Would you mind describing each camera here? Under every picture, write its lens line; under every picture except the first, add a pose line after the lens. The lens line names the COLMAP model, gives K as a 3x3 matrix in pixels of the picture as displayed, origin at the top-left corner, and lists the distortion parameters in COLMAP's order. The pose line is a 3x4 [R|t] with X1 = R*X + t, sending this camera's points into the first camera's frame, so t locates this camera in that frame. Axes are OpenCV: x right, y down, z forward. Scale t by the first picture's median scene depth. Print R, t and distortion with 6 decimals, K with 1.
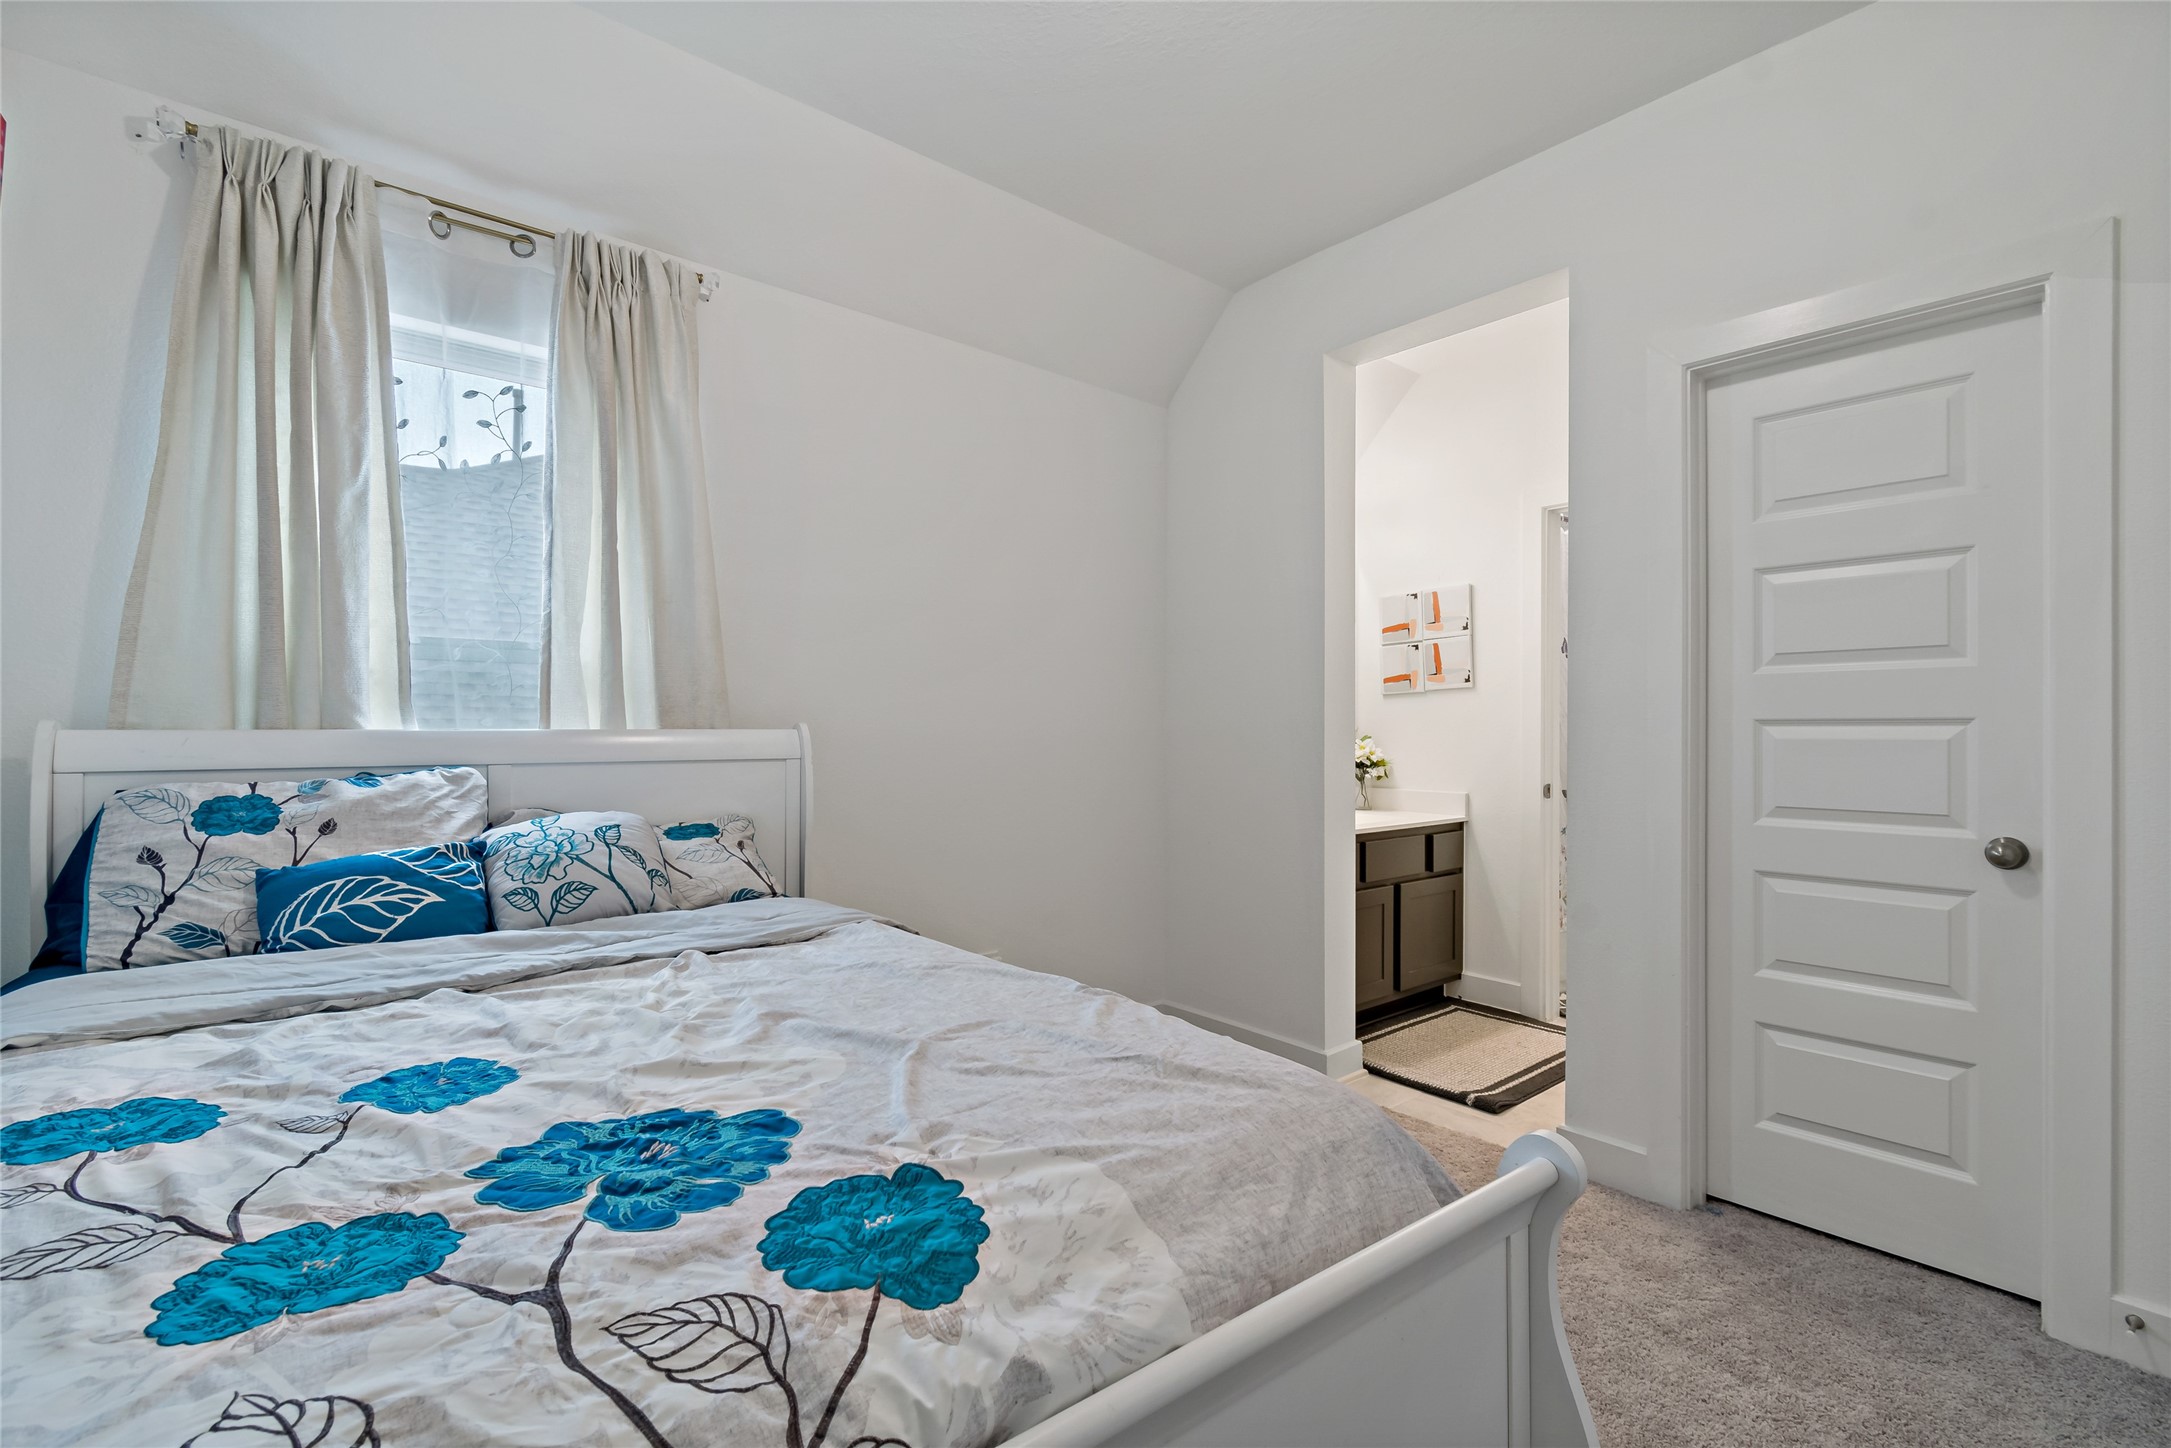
lens RADIAL K [[966.6, 0, 1083.7], [0, 966.6, 729.1], [0, 0, 1]] dist [0.004164, 0.000562]
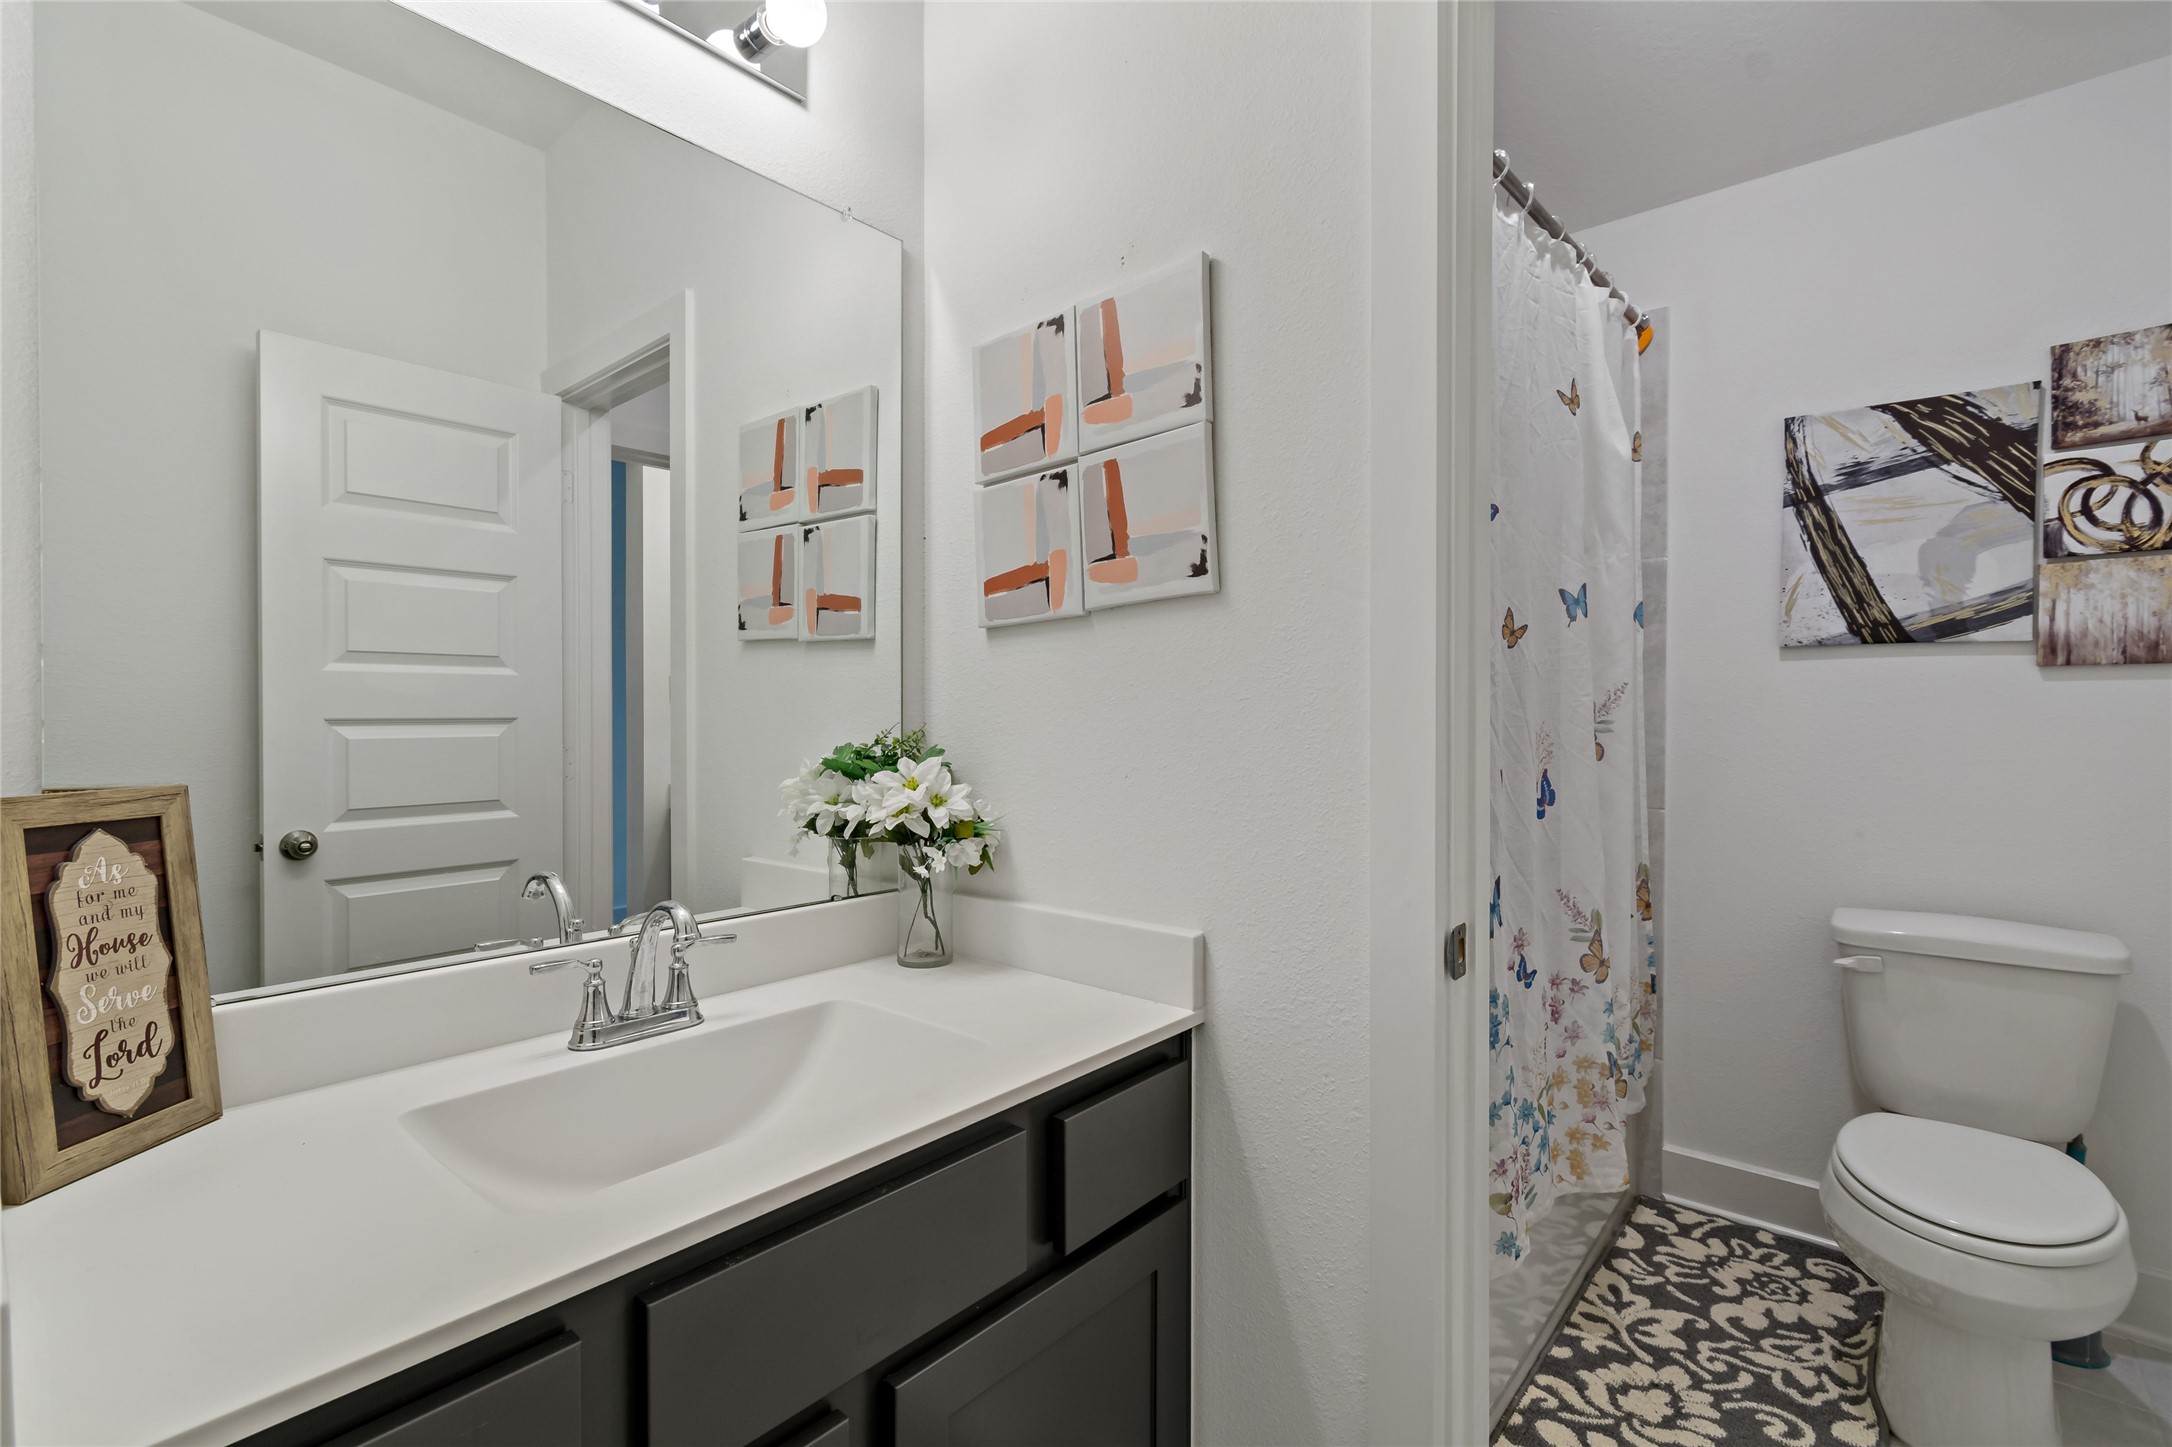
lens RADIAL K [[967.1, 0, 1090.5], [0, 967.1, 716.1], [0, 0, 1]] dist [0.004164, 0.000562]
pose [[0.985494, -0.001832, 0.169698, 0.301649], [0.003012, 0.999973, -0.006692, -0.001493], [-0.169681, 0.007106, 0.985473, 0.682916]]
